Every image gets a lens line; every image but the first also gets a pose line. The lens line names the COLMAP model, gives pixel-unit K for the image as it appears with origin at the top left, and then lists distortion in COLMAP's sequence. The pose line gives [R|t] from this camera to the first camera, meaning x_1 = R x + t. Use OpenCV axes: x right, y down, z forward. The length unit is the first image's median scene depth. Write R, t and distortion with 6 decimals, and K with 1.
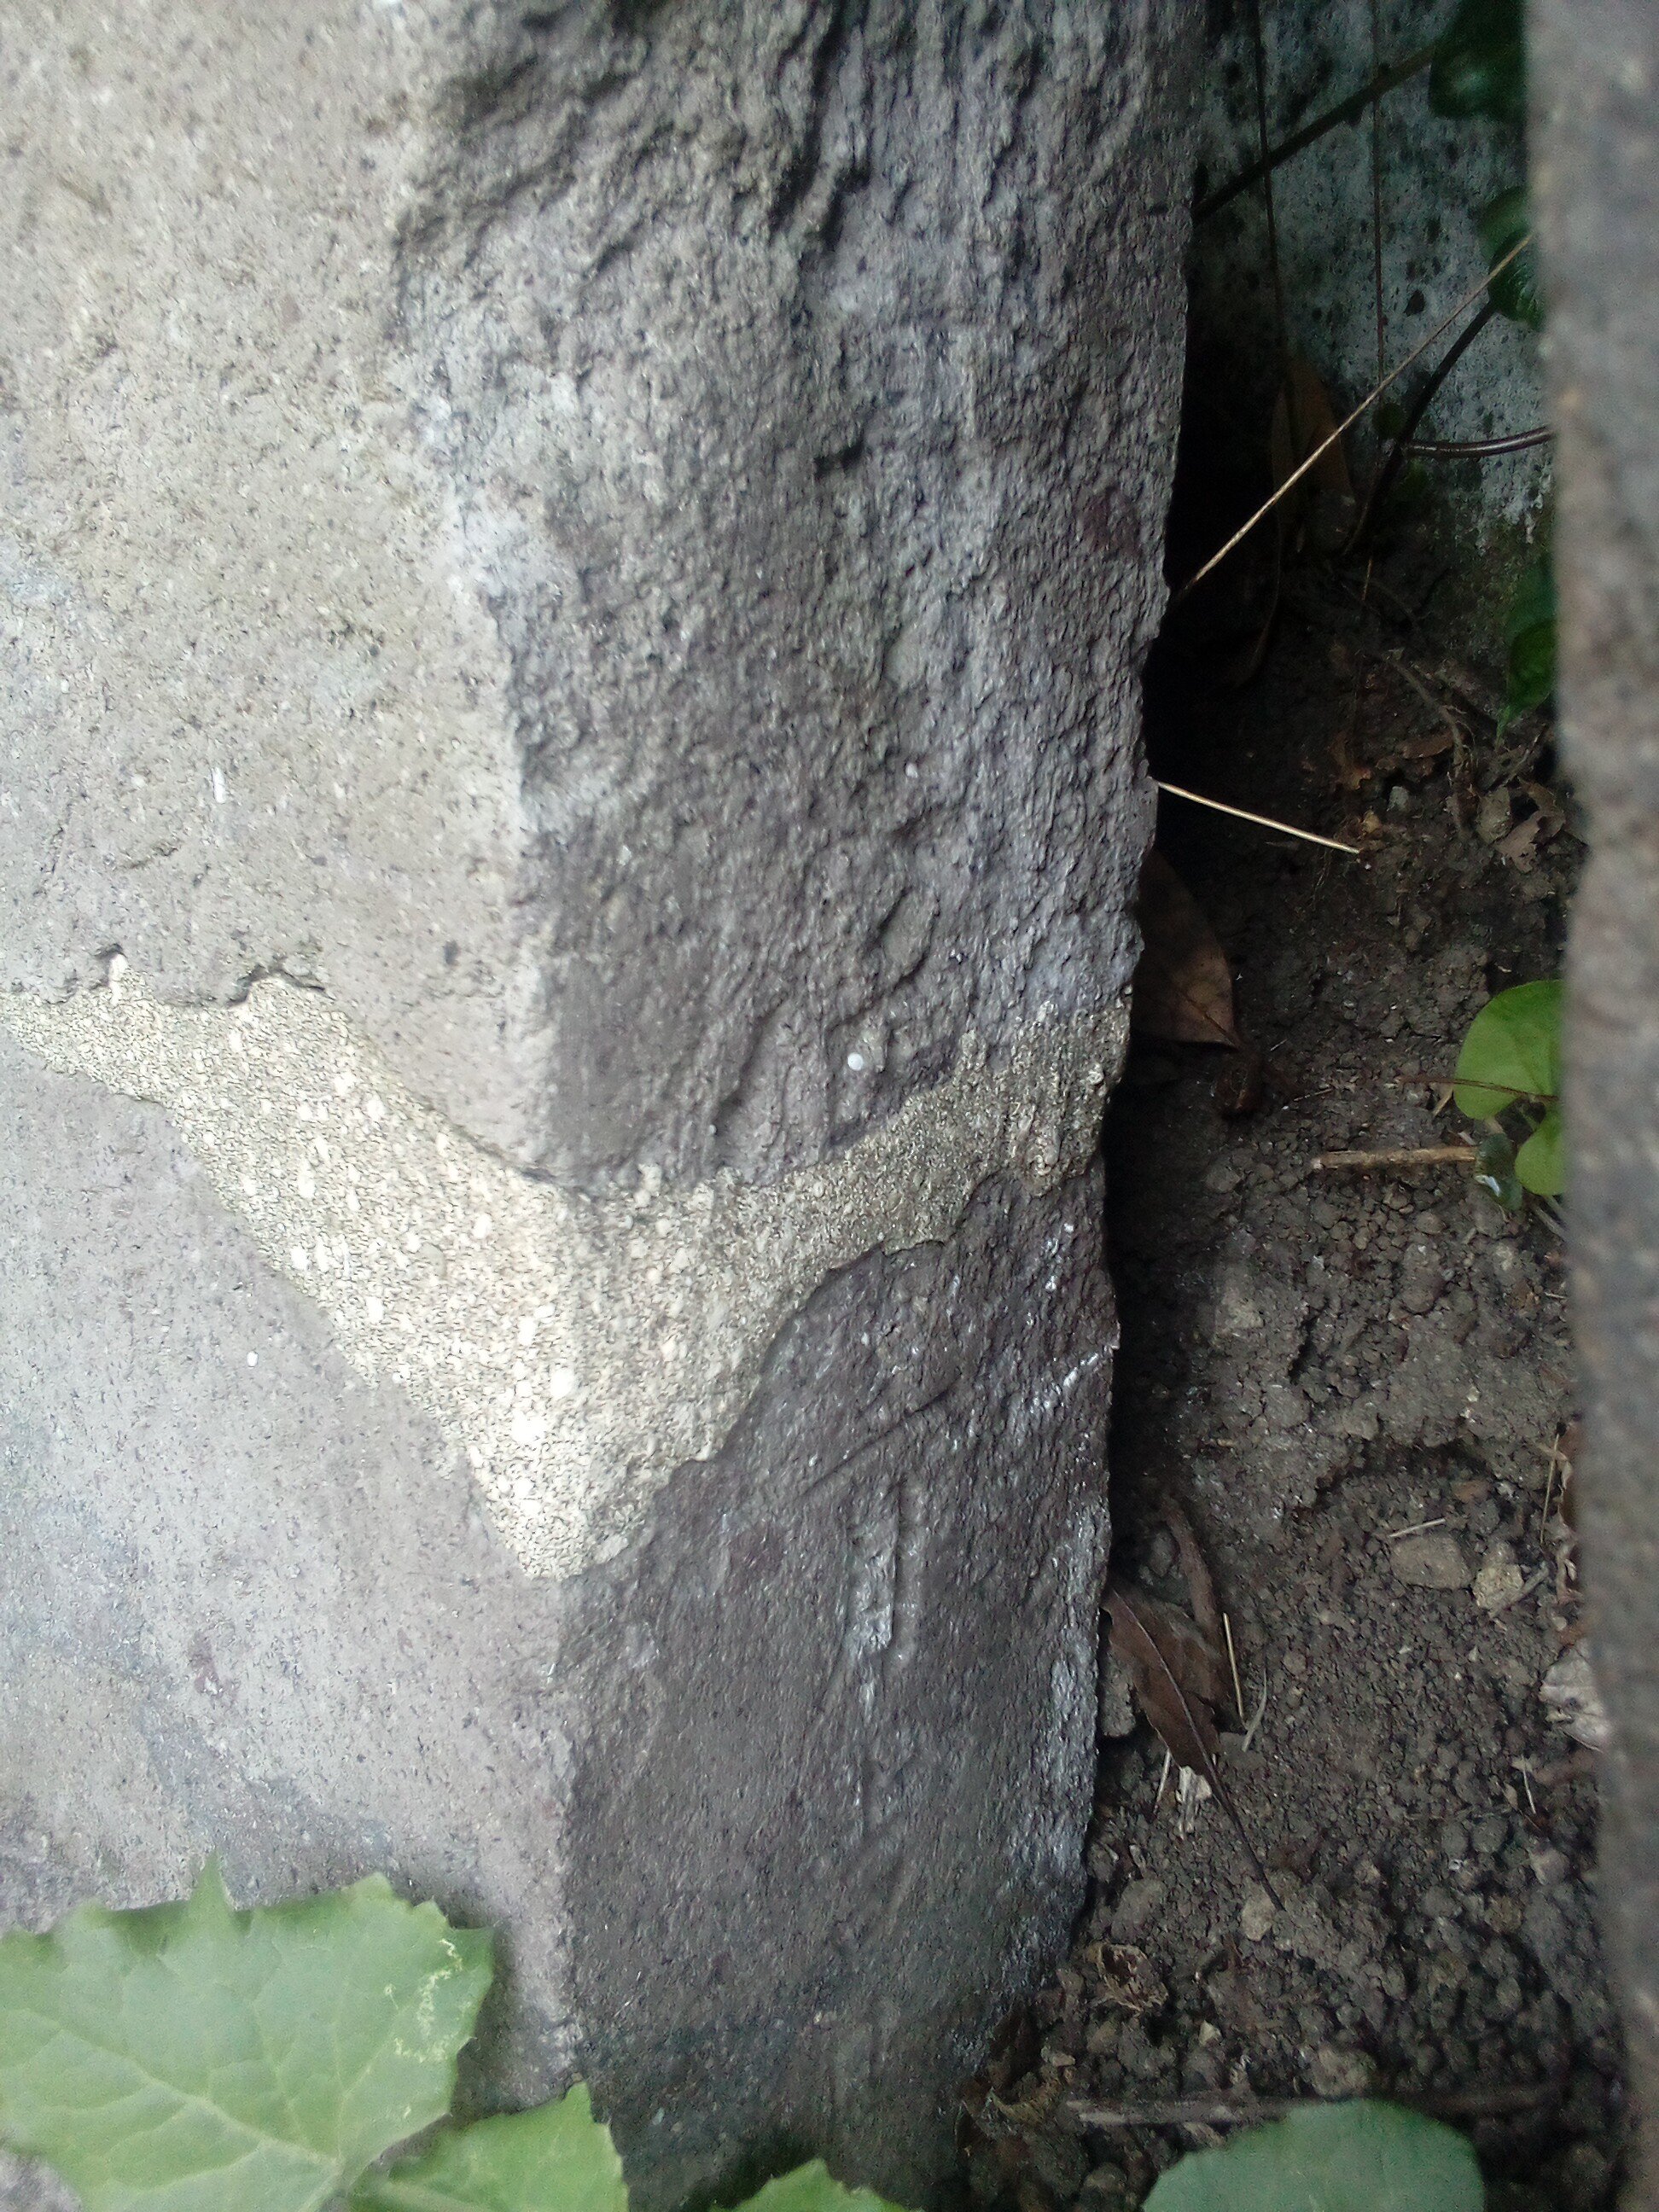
lens RADIAL K [[1829.5, 0, 840.8], [0, 1829.5, 1109.4], [0, 0, 1]] dist [0.063314, -0.090929]
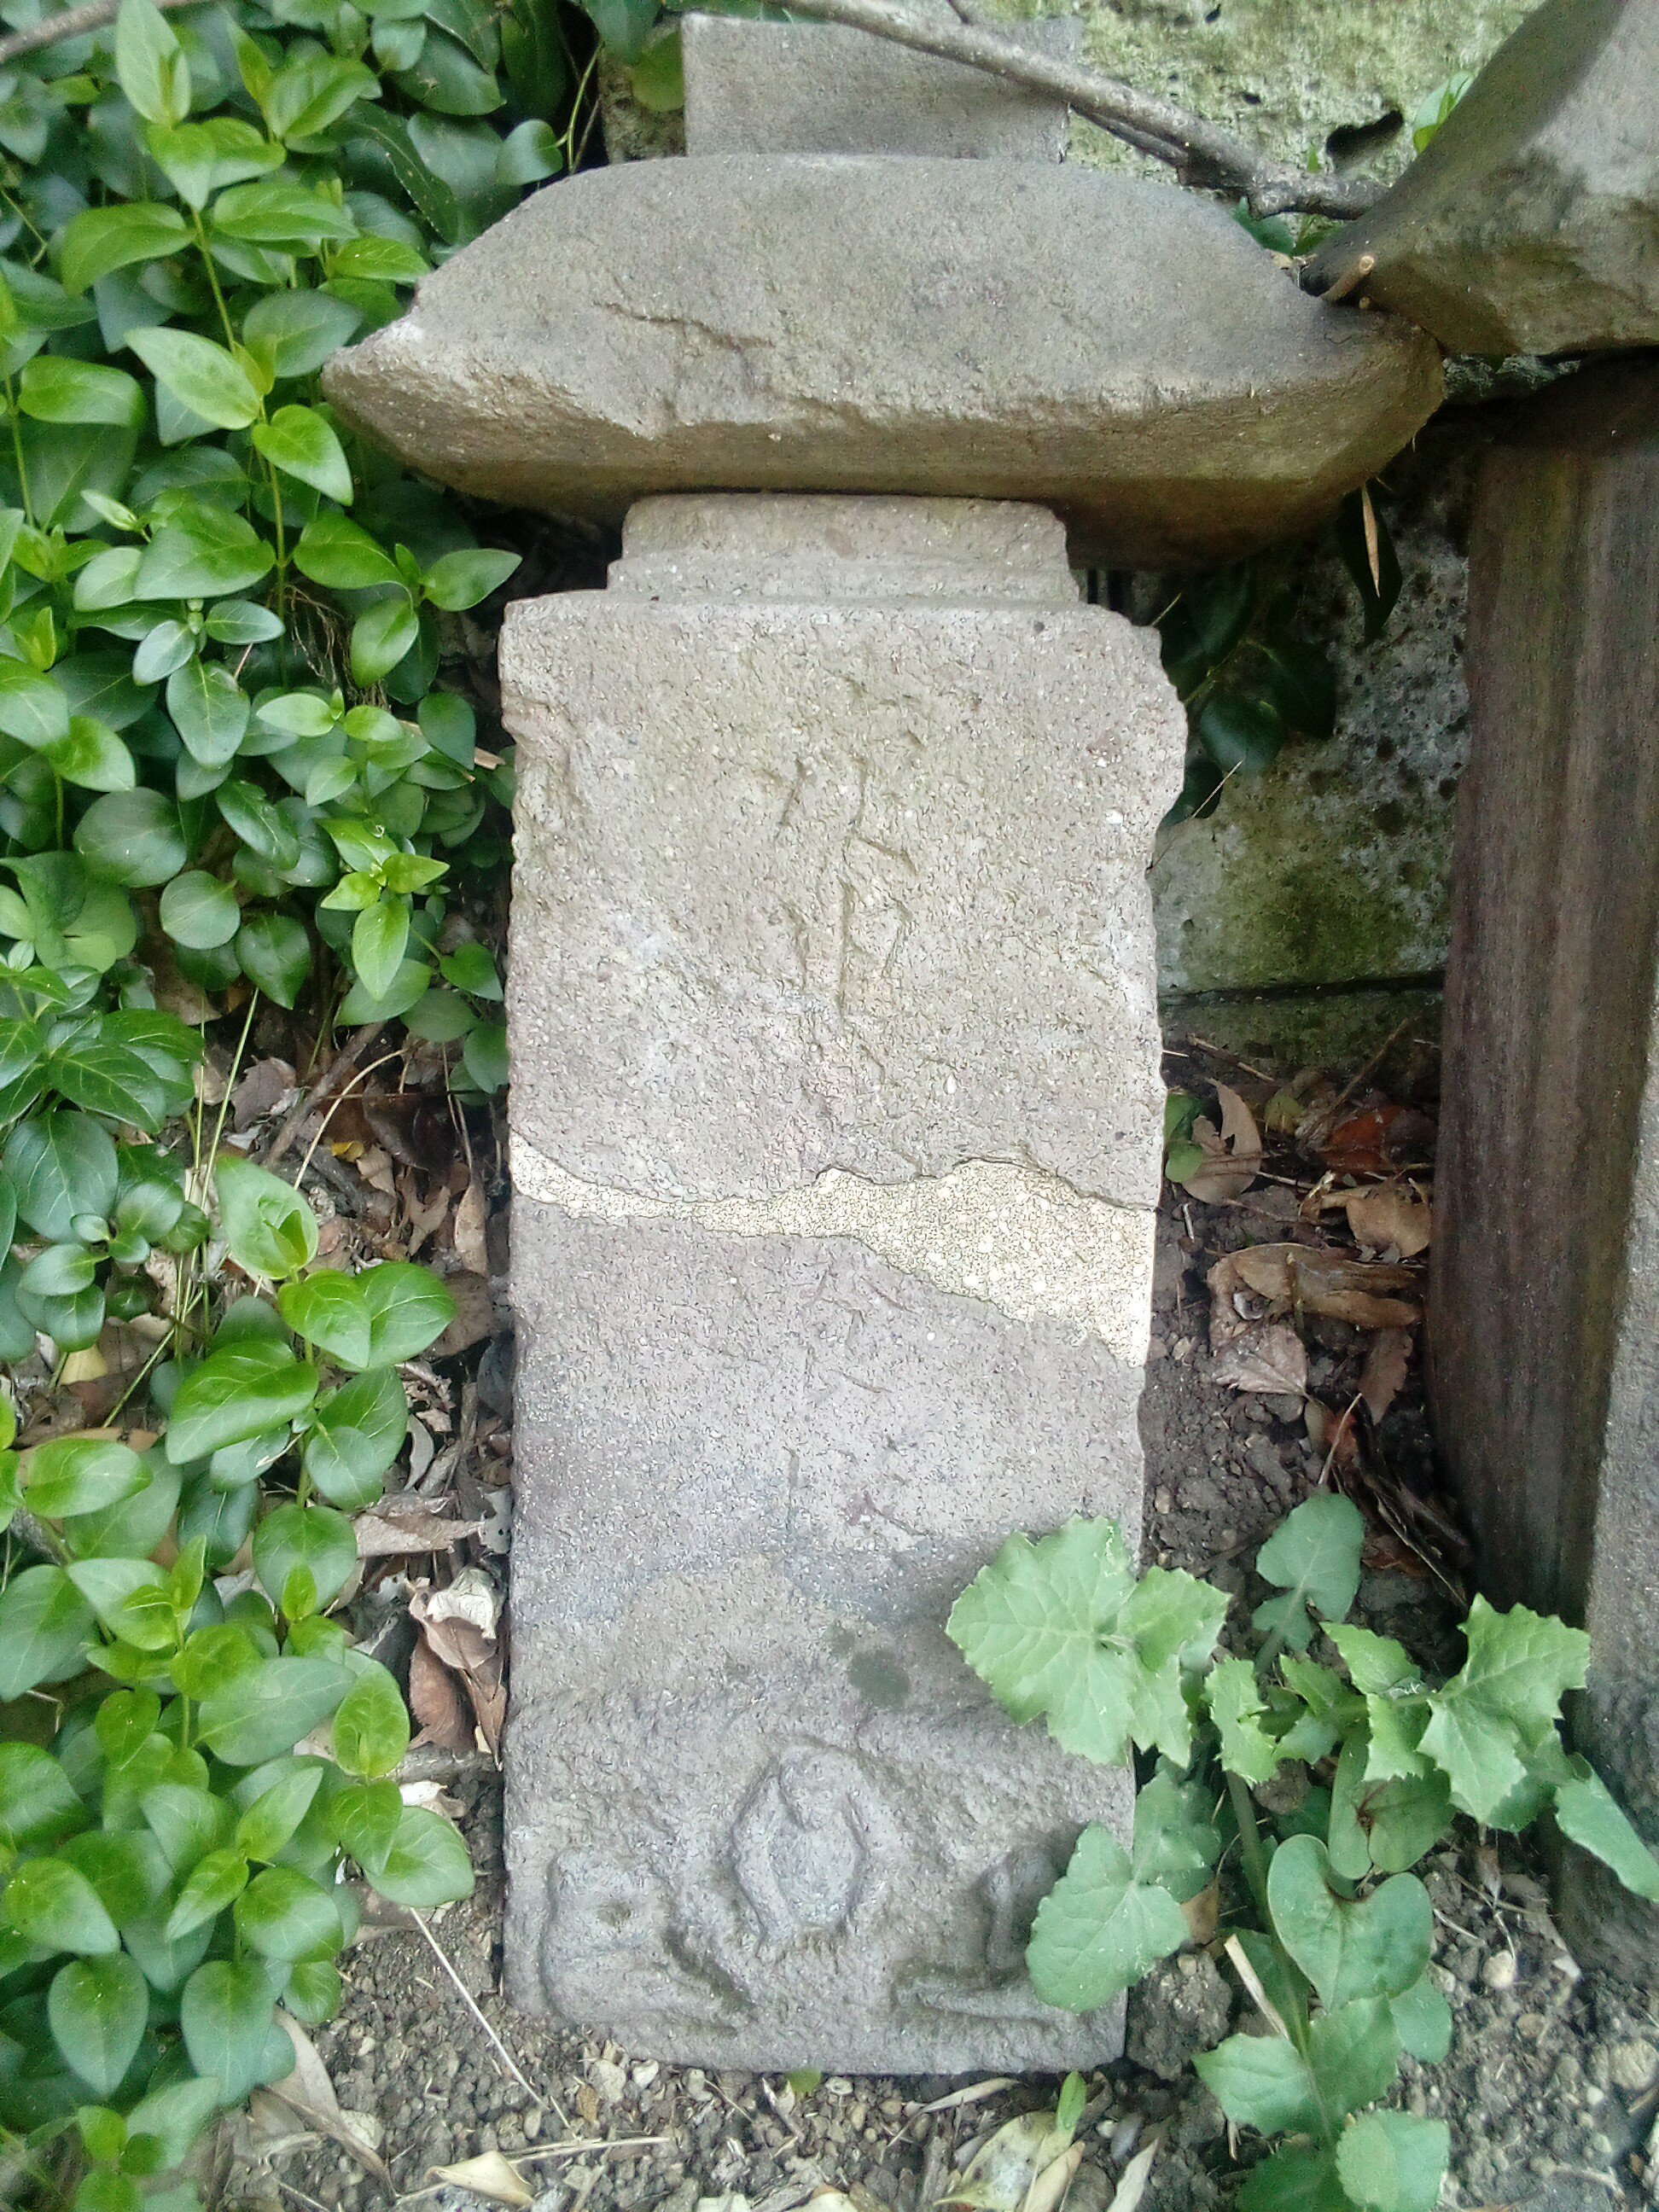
lens RADIAL K [[1829.5, 0, 831.6], [0, 1829.5, 1107.6], [0, 0, 1]] dist [0.063314, -0.090929]
pose [[0.733207, -0.129602, 0.667541, -2.117830], [0.171386, 0.985199, 0.003030, -0.187743], [-0.658054, 0.112186, 0.744567, -0.688334]]
